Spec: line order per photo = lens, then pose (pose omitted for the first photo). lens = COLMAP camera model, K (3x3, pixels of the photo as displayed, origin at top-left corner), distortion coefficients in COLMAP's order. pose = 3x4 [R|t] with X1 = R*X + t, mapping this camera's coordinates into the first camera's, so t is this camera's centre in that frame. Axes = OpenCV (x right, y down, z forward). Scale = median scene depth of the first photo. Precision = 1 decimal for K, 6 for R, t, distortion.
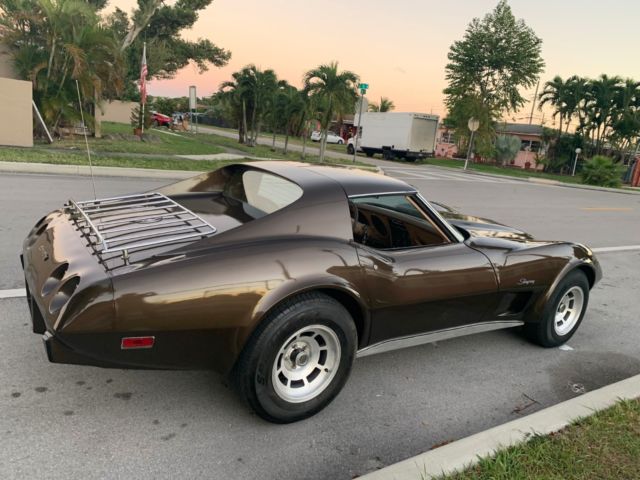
lens RADIAL K [[487.5, 0, 323.3], [0, 487.5, 244.0], [0, 0, 1]] dist [0.027654, -0.023823]
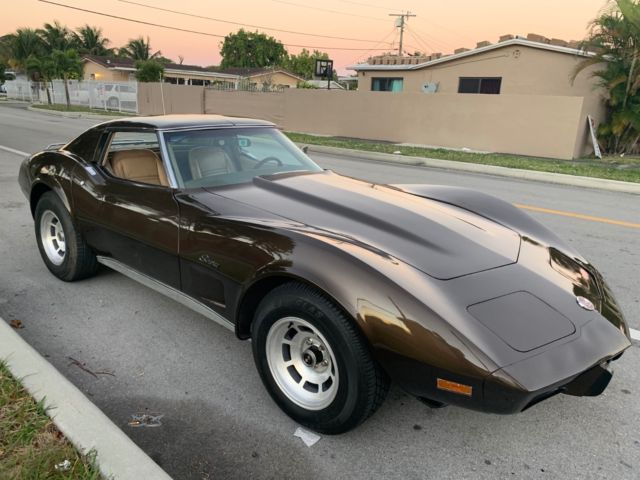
lens RADIAL K [[487.5, 0, 315.5], [0, 487.5, 240.8], [0, 0, 1]] dist [0.027654, -0.023823]
pose [[0.251684, 0.165700, -0.953519, 0.138000], [-0.235460, 0.966115, 0.105738, -0.007732], [0.938730, 0.197903, 0.282171, 0.115880]]
